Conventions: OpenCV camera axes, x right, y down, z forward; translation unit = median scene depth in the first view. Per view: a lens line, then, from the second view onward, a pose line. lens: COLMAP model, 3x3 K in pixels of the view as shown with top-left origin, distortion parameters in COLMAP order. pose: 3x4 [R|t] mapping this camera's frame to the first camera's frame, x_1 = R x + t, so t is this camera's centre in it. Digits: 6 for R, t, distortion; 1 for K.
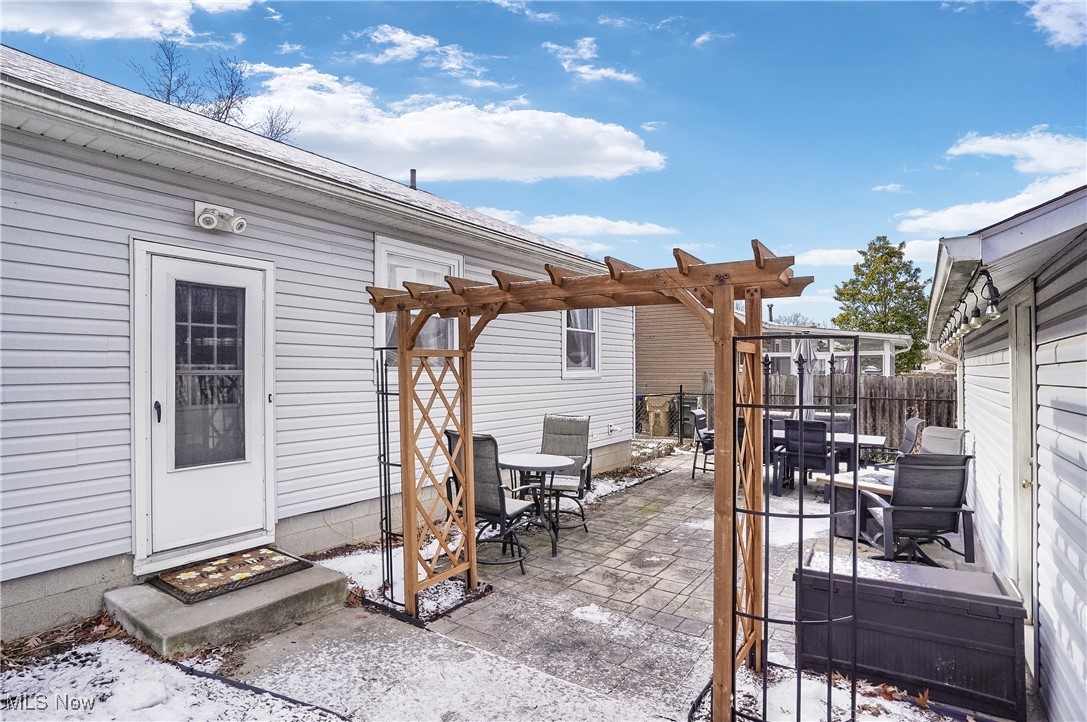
lens RADIAL K [[574.7, 0, 544.6], [0, 574.7, 370.1], [0, 0, 1]] dist [-0.080939, 0.047169]
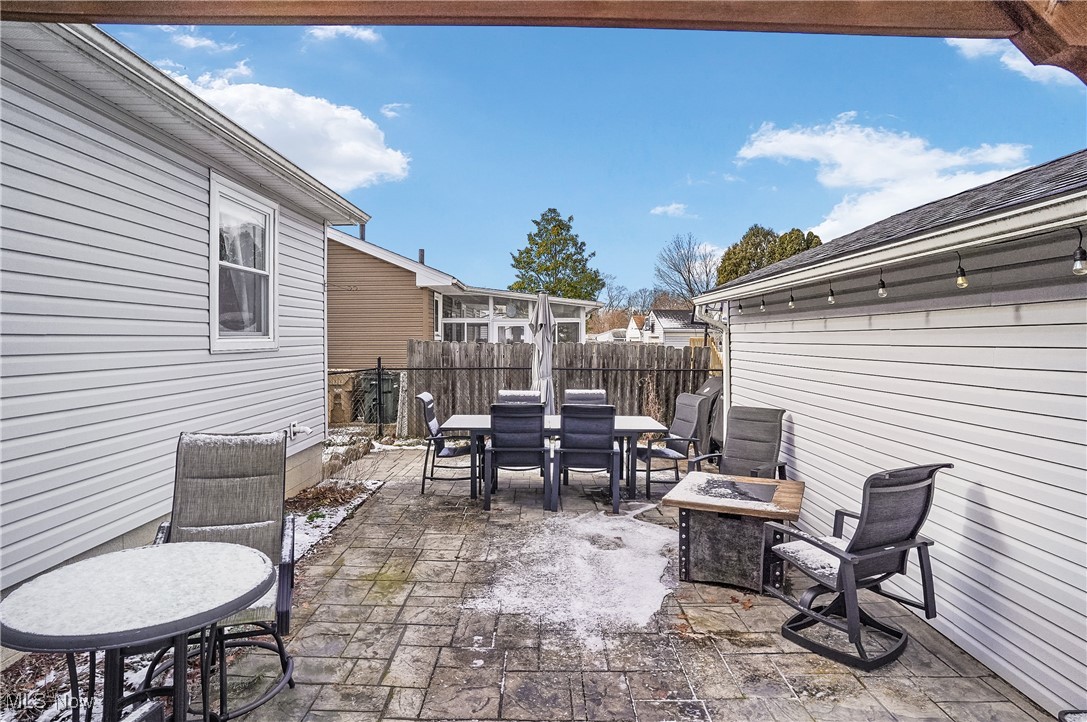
lens RADIAL K [[577.6, 0, 545.1], [0, 577.6, 340.1], [0, 0, 1]] dist [-0.075494, 0.033630]
pose [[0.829145, -0.000979, 0.559033, -0.007709], [-0.000567, 0.999996, 0.002593, 0.002430], [-0.559033, -0.002467, 0.829142, 0.485025]]
